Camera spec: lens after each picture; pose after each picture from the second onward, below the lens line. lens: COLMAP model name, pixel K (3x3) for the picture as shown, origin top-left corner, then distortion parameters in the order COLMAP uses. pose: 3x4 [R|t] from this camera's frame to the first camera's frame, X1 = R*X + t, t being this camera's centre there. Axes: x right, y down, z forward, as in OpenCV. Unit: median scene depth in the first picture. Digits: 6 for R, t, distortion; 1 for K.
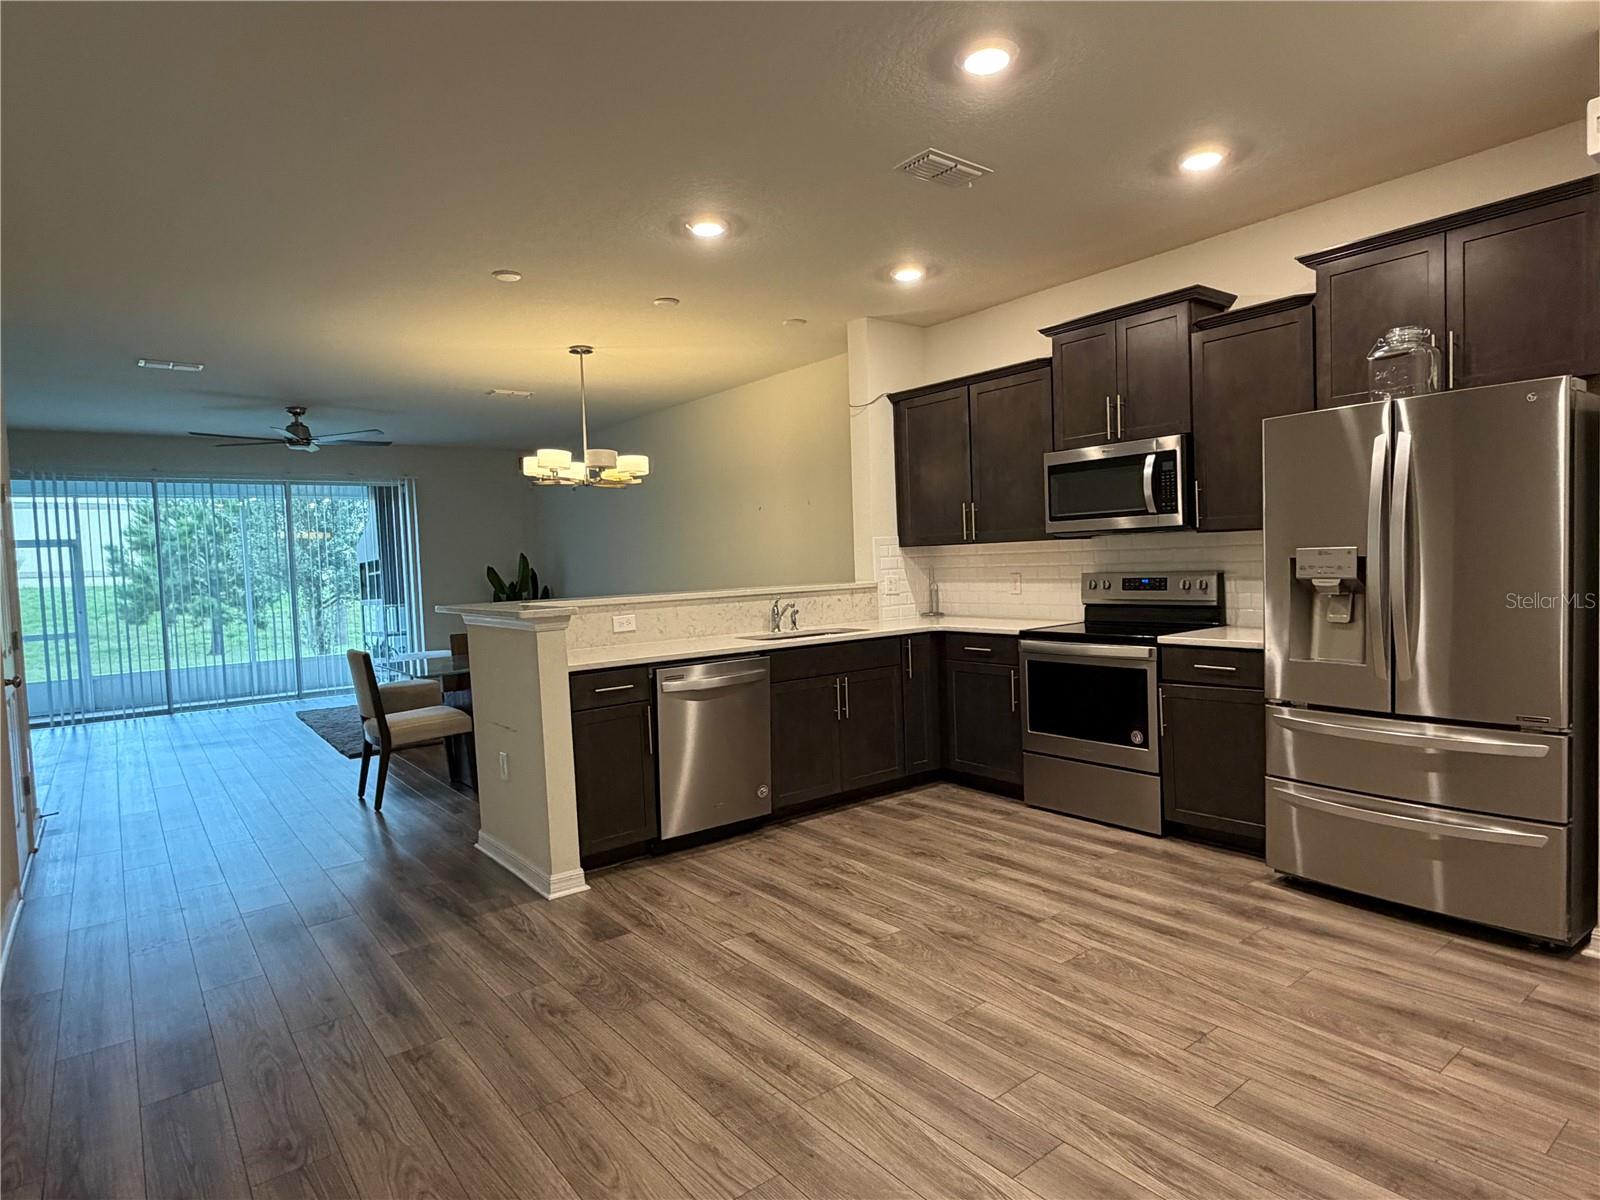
lens RADIAL K [[907.2, 0, 798.1], [0, 907.2, 602.9], [0, 0, 1]] dist [-0.003418, 0.002169]
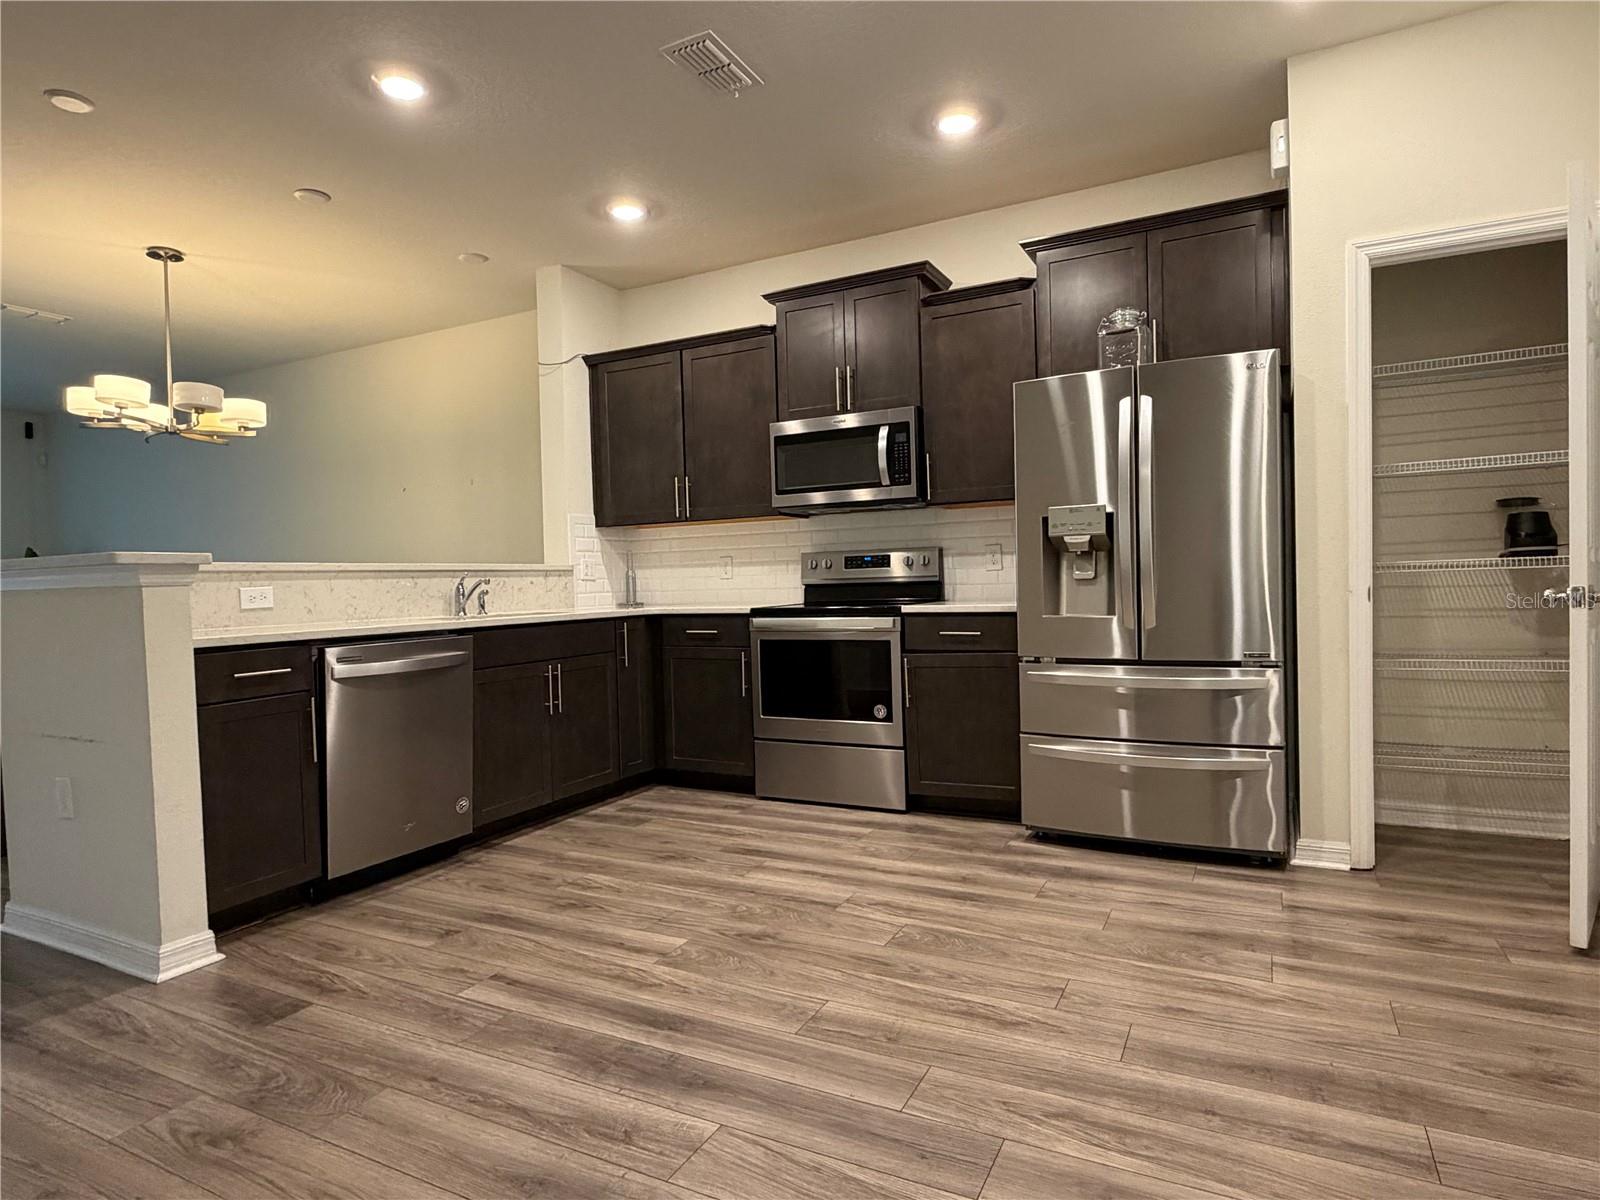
lens RADIAL K [[907.2, 0, 805.8], [0, 907.2, 600.8], [0, 0, 1]] dist [-0.003418, 0.002169]
pose [[0.906280, 0.004494, 0.422655, -0.108392], [0.012596, 0.999212, -0.037634, 0.065083], [-0.422491, 0.039430, 0.905509, 0.150780]]
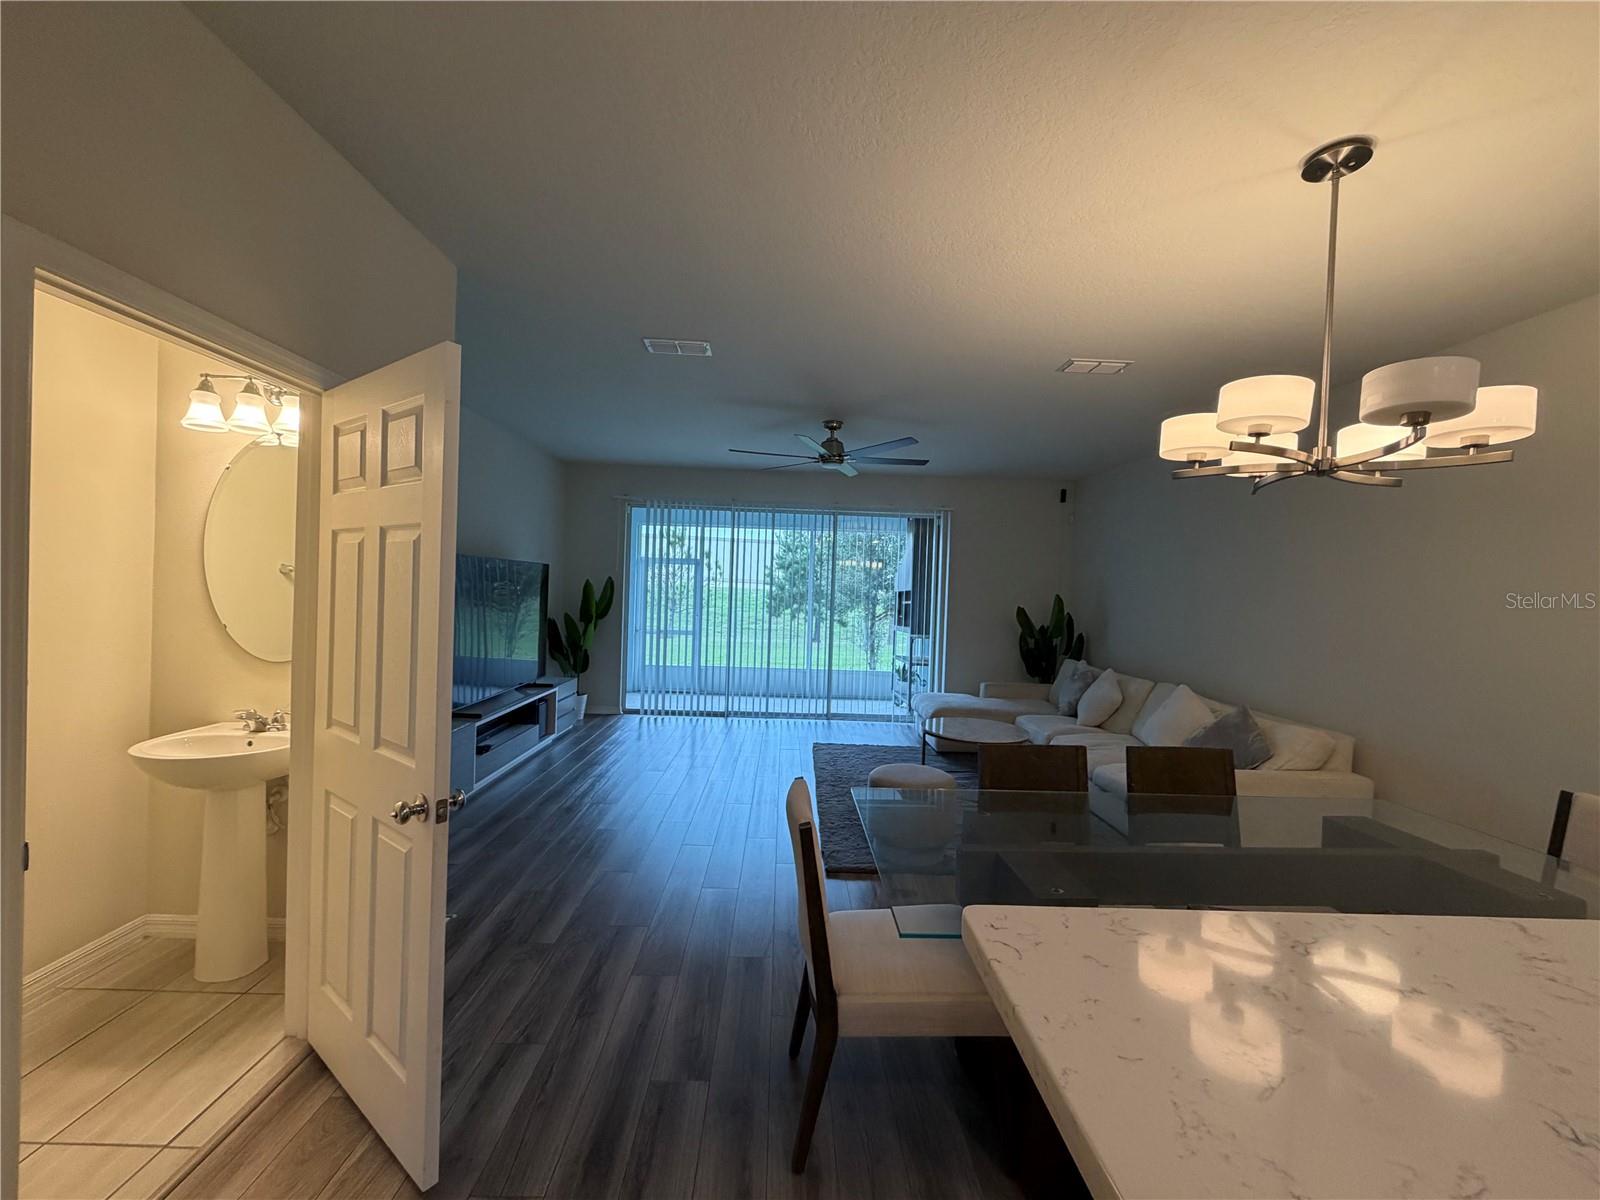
lens RADIAL K [[643.1, 0, 802.8], [0, 643.1, 594.9], [0, 0, 1]] dist [-0.001902, 0.000369]
pose [[0.811028, 0.071841, -0.580579, -0.372914], [-0.093583, 0.995583, -0.007535, -0.069451], [0.577473, 0.060444, 0.814169, 0.906894]]
